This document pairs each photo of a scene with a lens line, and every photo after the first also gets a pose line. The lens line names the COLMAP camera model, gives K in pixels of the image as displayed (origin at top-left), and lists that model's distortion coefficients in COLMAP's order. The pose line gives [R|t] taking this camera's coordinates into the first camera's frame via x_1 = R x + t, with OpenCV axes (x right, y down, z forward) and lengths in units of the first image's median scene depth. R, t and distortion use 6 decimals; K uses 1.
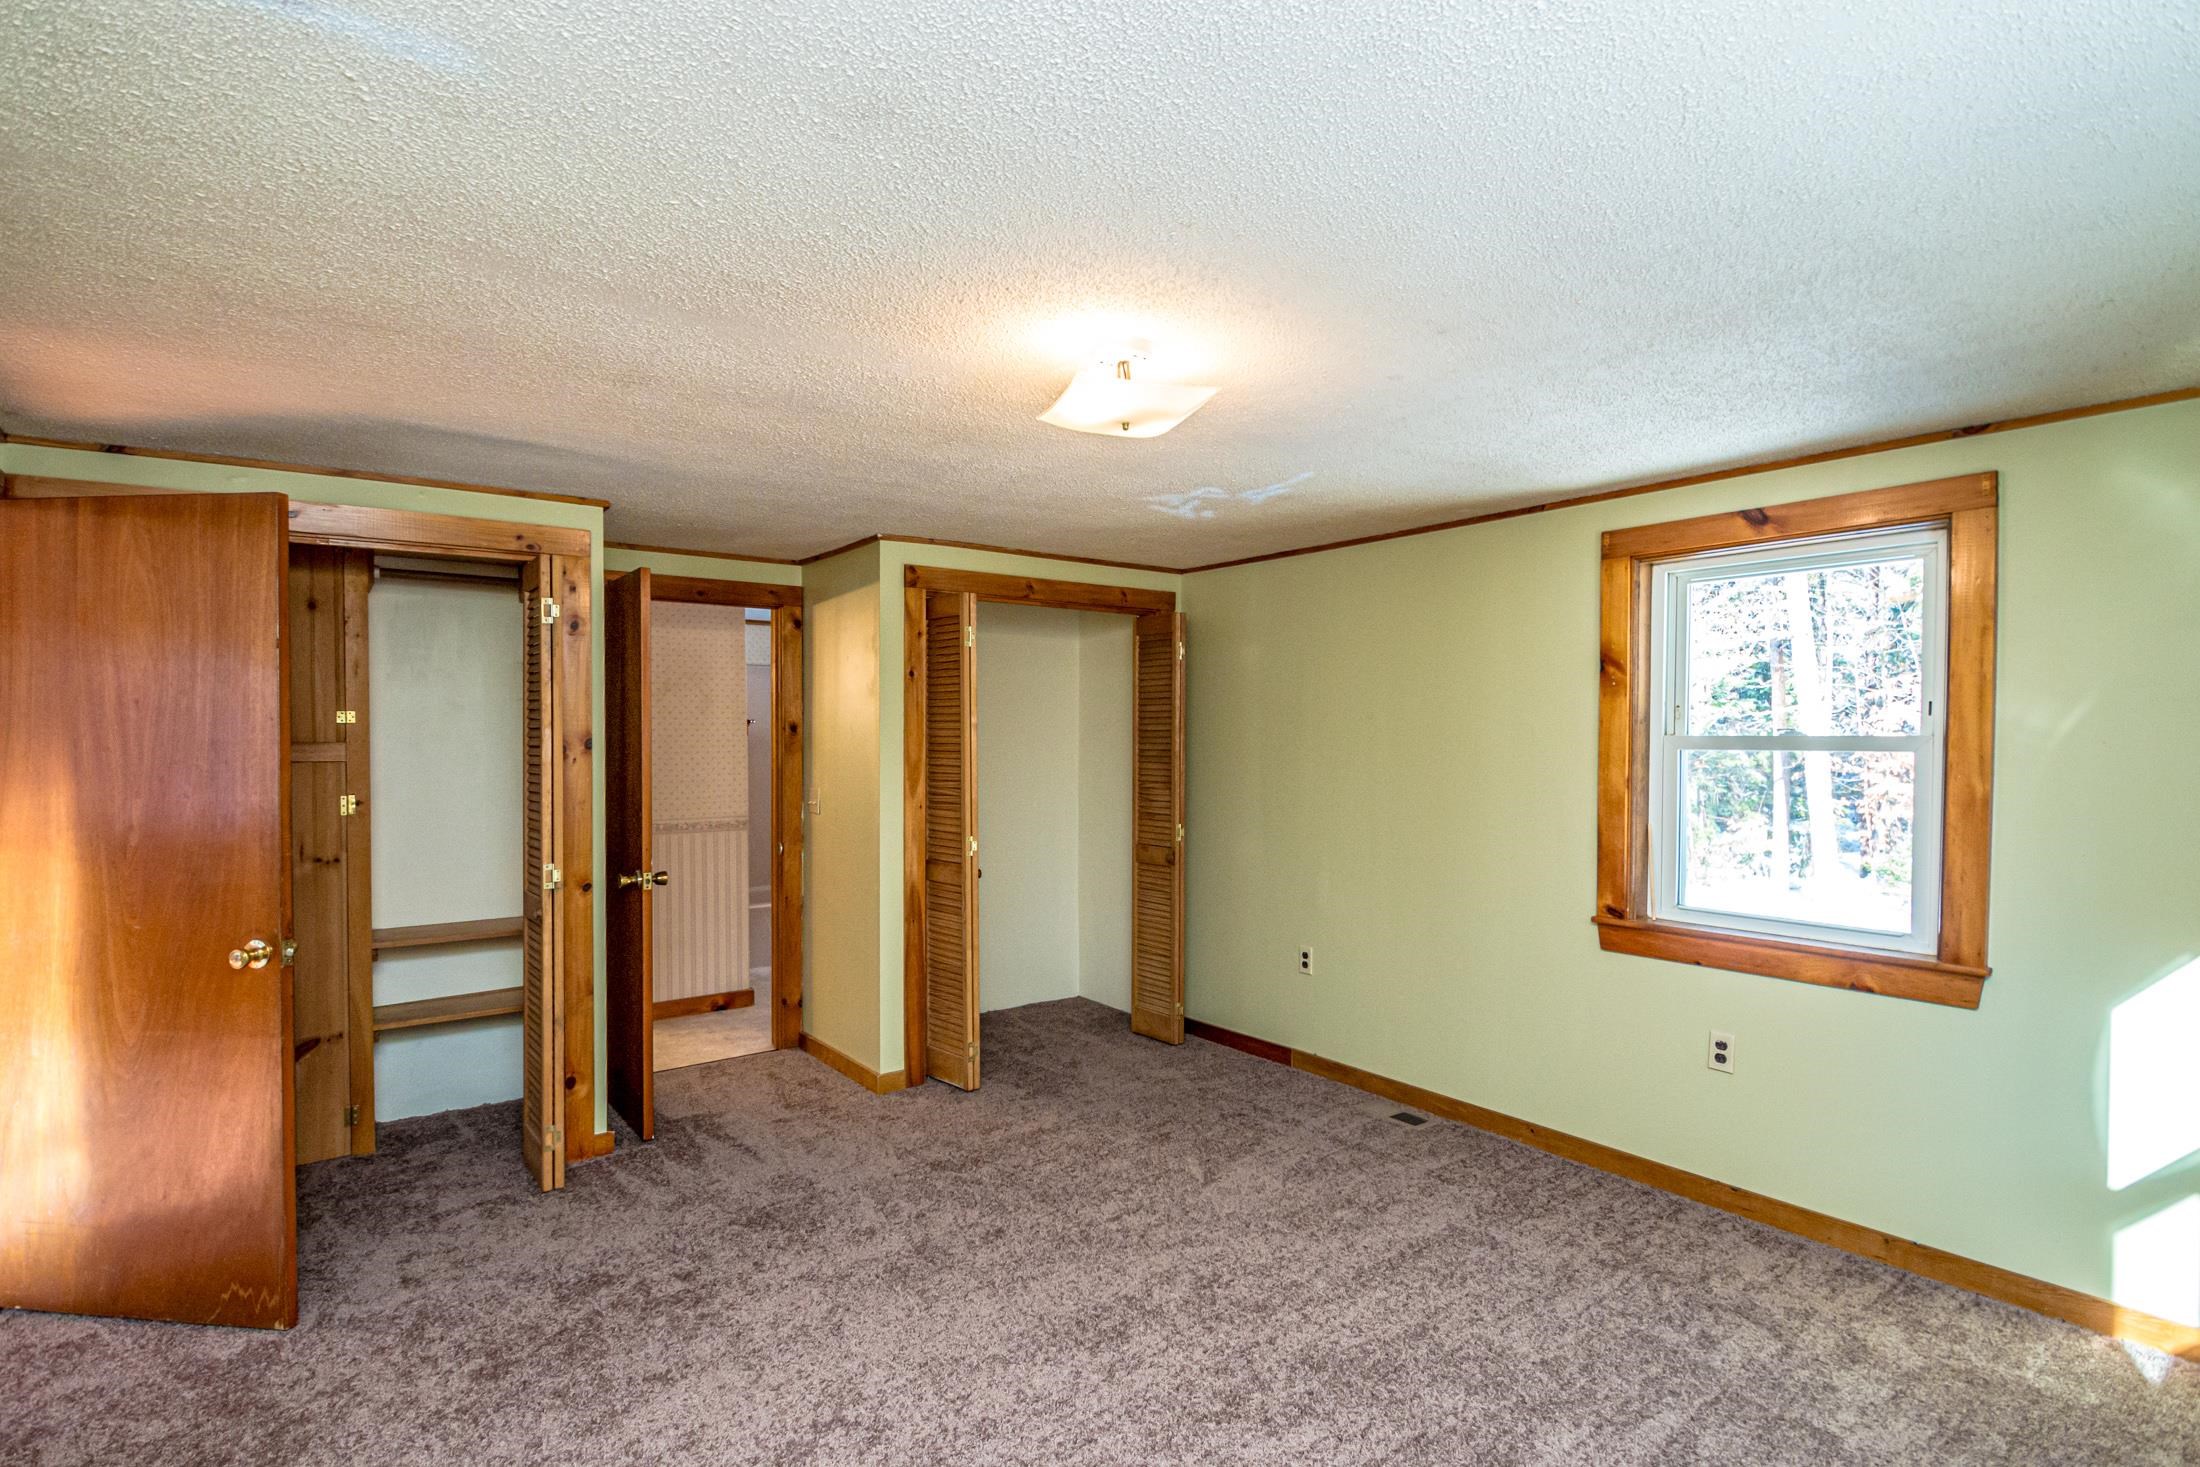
lens RADIAL K [[1049.9, 0, 1100.0], [0, 1049.9, 733.5], [0, 0, 1]] dist [0.000172, 0.000447]
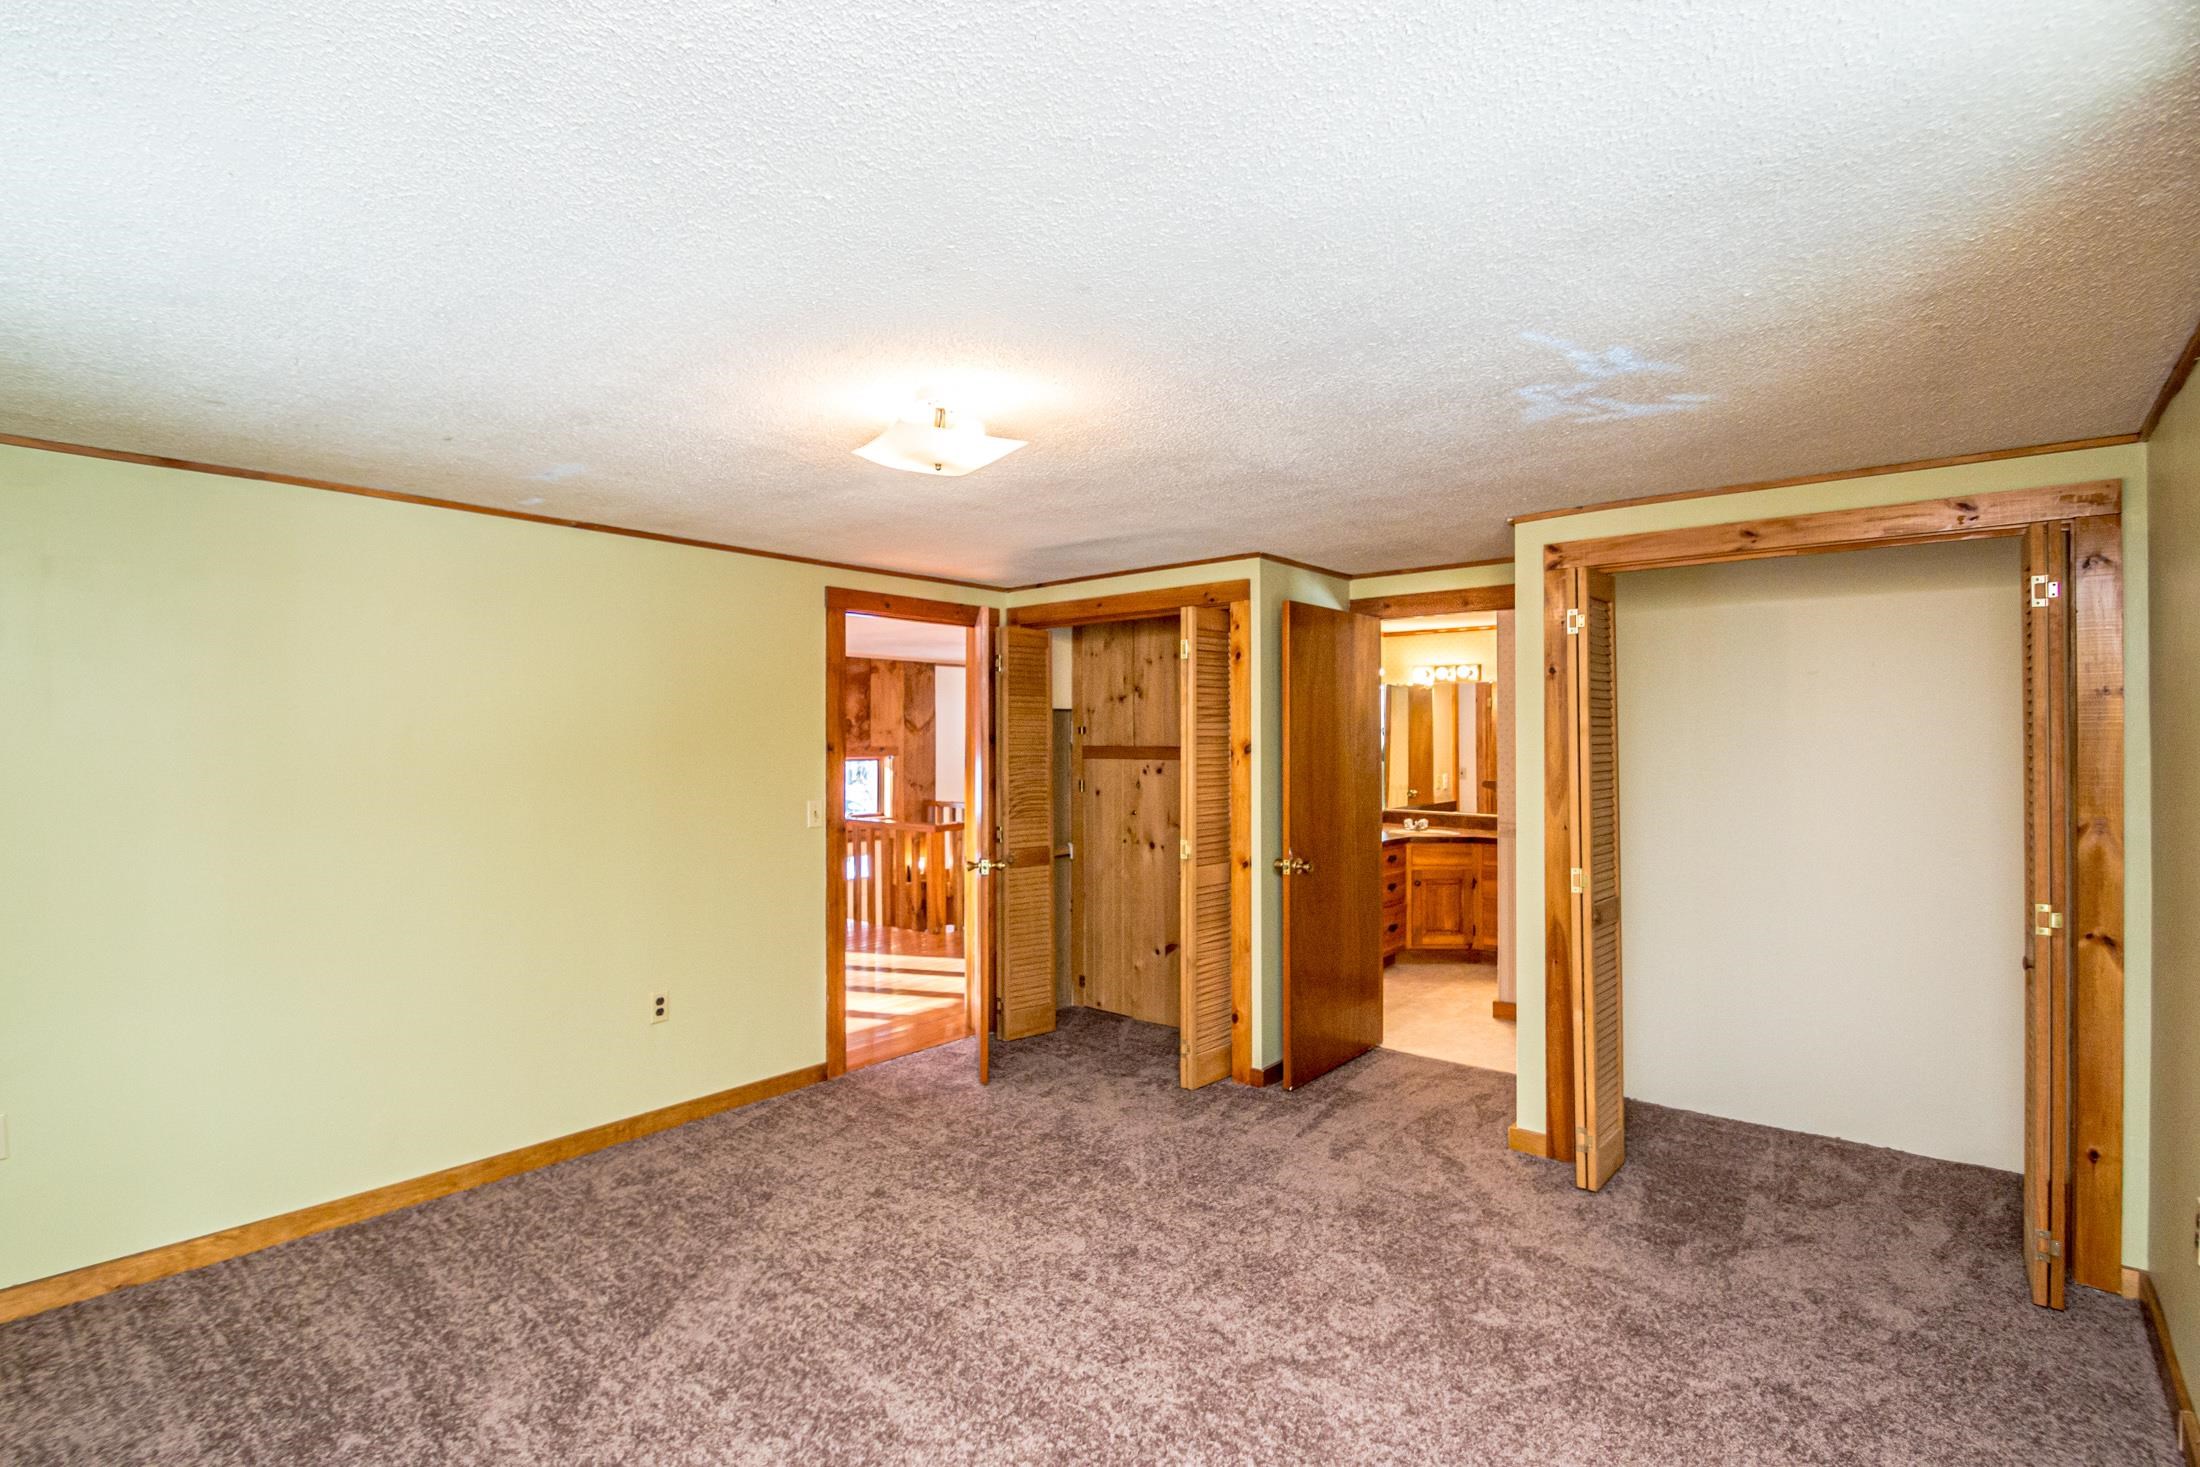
lens RADIAL K [[1055.0, 0, 1064.3], [0, 1055.0, 725.7], [0, 0, 1]] dist [-0.001085, -0.000219]
pose [[0.238927, -0.010001, -0.970986, 0.556429], [-0.003513, 0.999932, -0.011164, -0.002036], [0.971031, 0.006079, 0.238876, 0.414705]]
